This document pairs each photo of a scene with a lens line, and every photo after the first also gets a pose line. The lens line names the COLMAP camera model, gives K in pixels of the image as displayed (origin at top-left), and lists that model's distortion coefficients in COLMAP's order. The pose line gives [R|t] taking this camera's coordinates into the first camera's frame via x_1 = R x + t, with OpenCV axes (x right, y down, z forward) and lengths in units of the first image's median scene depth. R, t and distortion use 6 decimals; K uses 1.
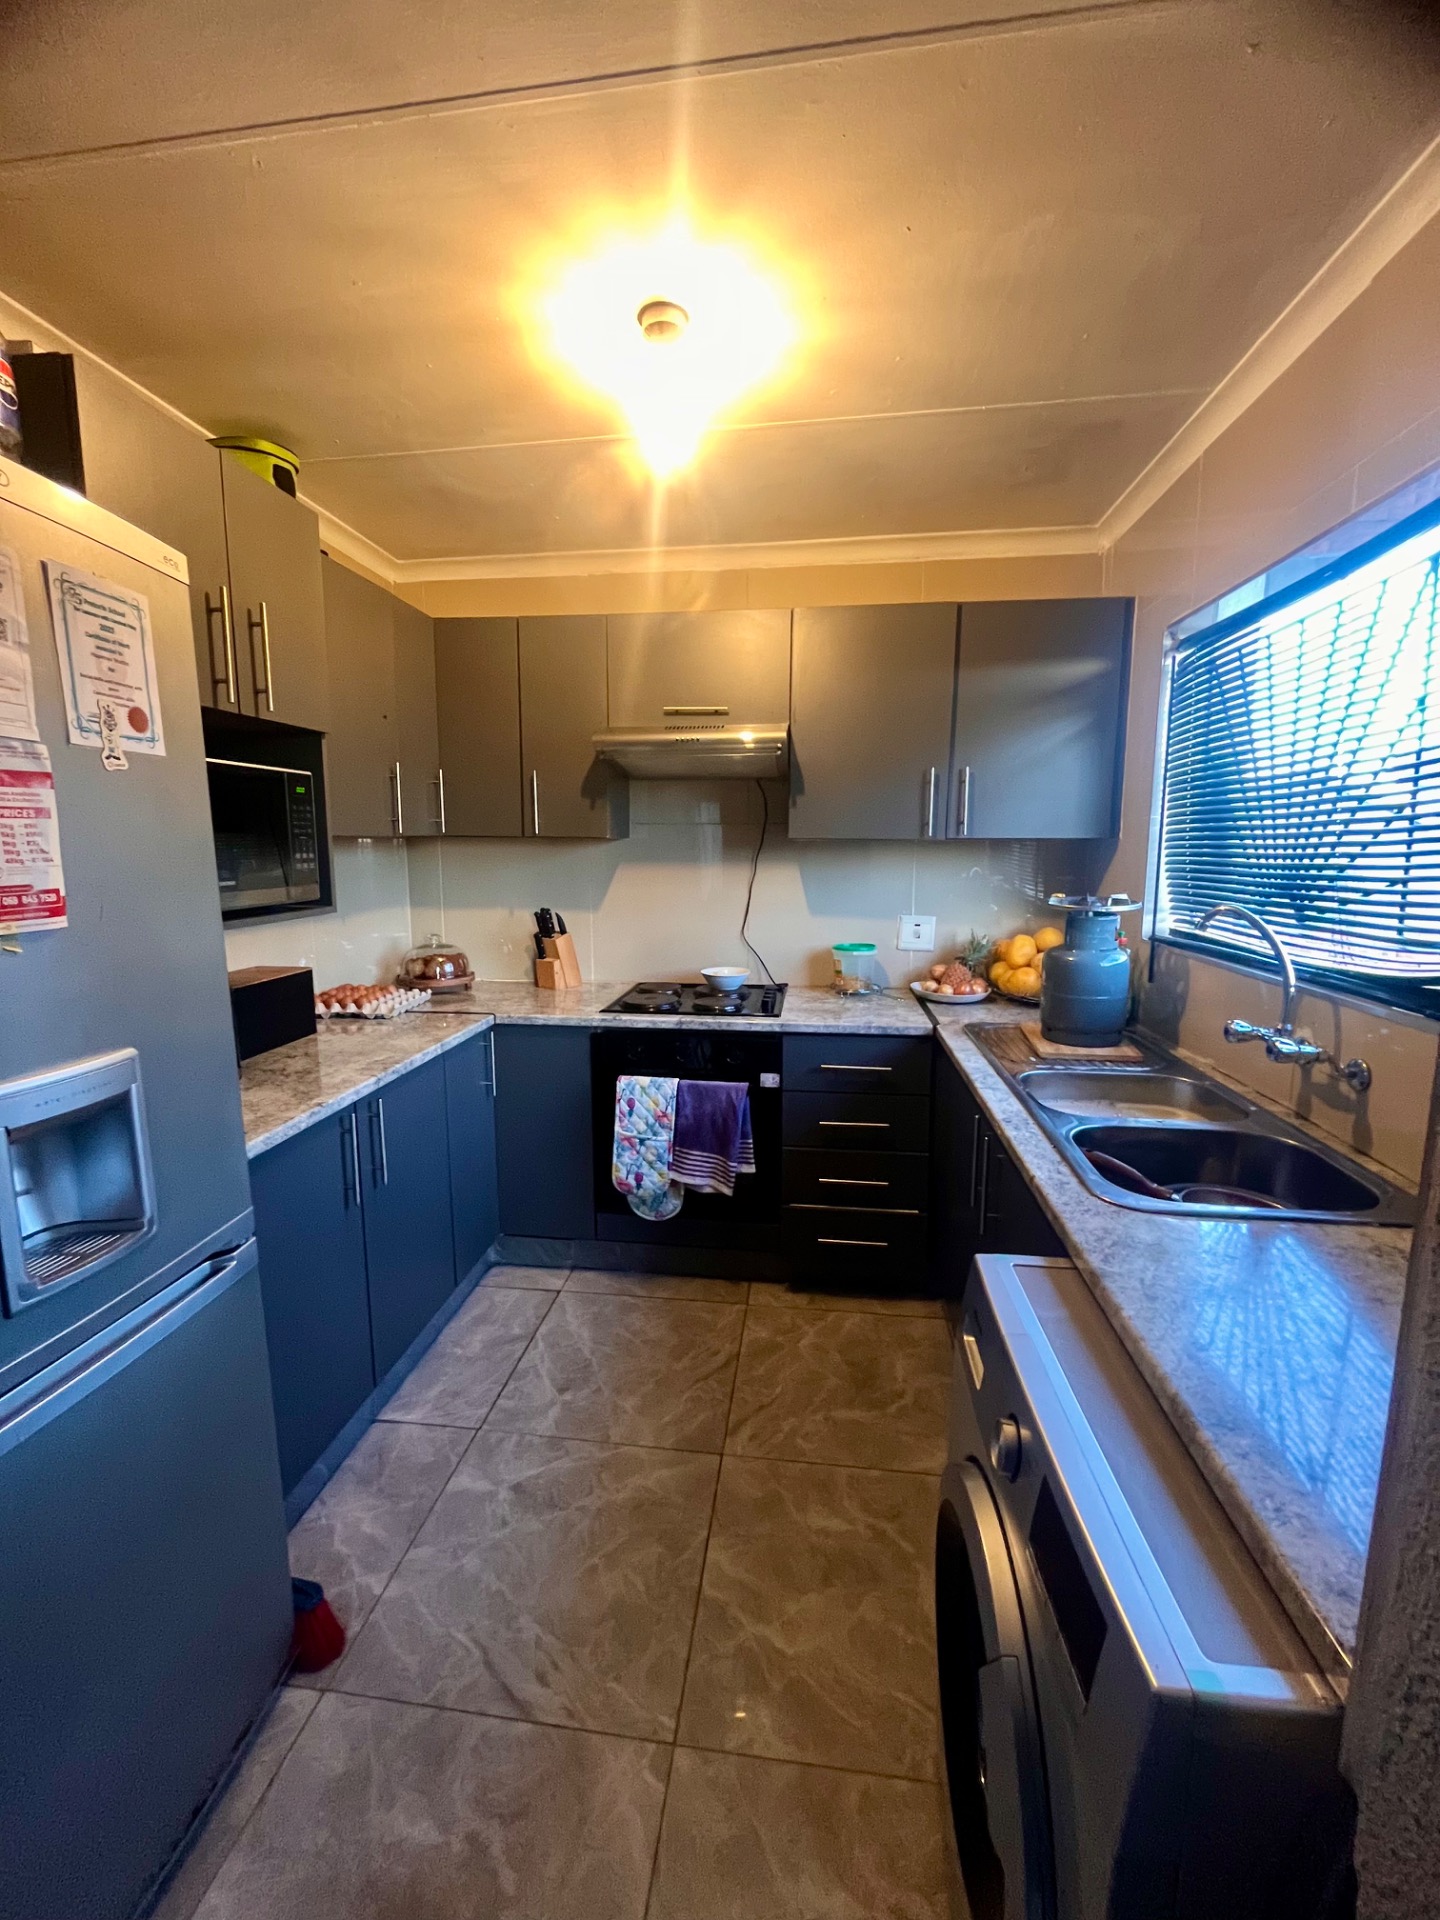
lens RADIAL K [[780.4, 0, 718.9], [0, 780.4, 956.5], [0, 0, 1]] dist [-0.000809, 0.000307]
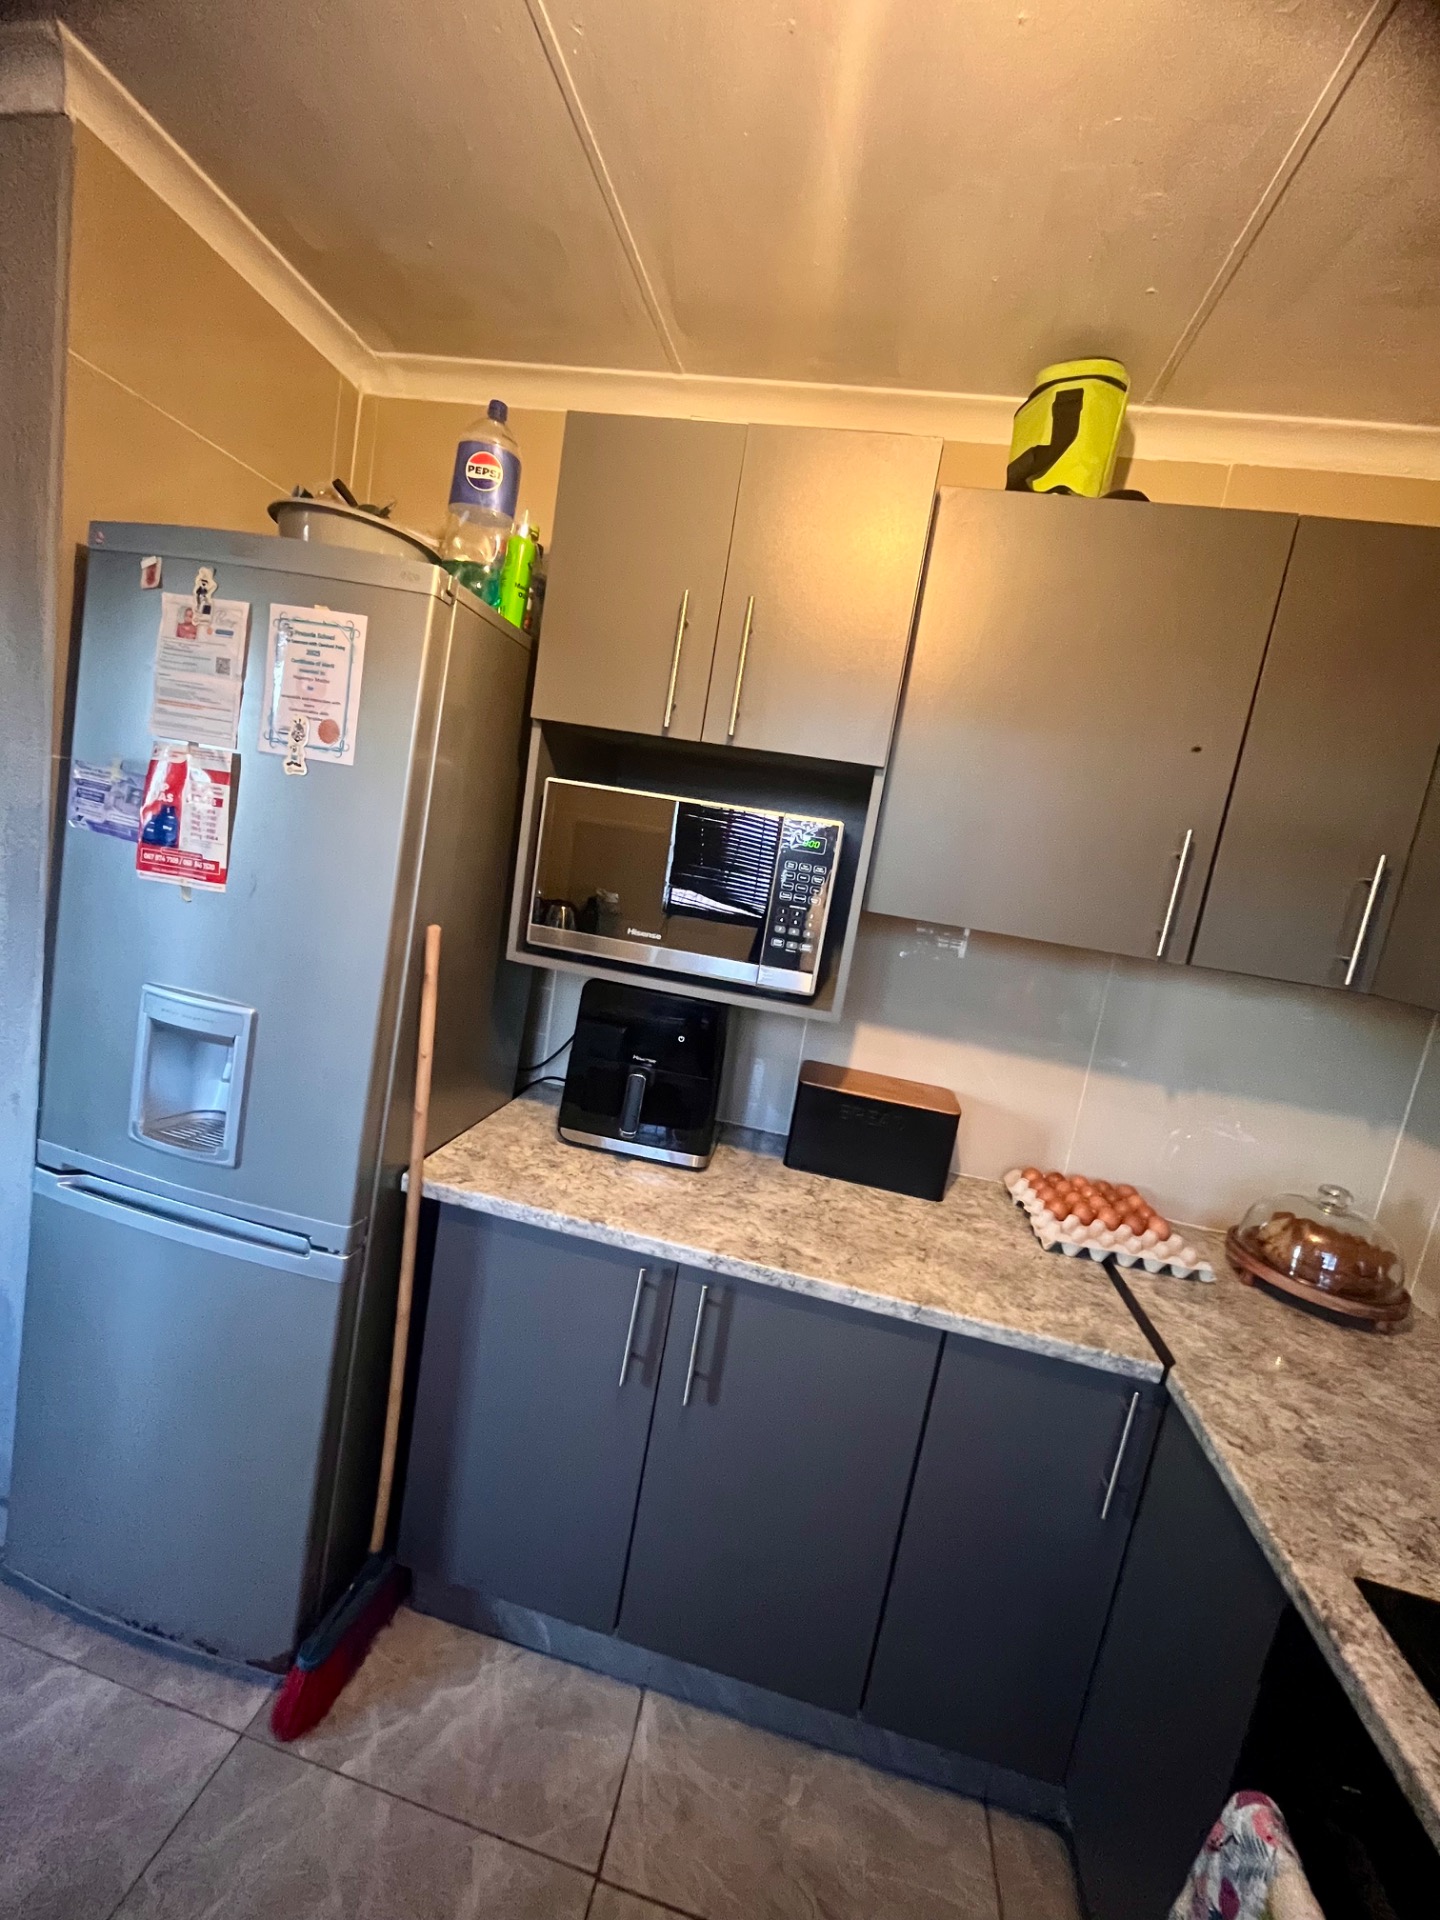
lens RADIAL K [[780.4, 0, 718.9], [0, 780.4, 956.5], [0, 0, 1]] dist [-0.000809, 0.000307]
pose [[-0.059645, 0.133517, -0.989250, 0.236778], [-0.301069, 0.942459, 0.145354, -0.226384], [0.951735, 0.306502, -0.016015, 1.120458]]
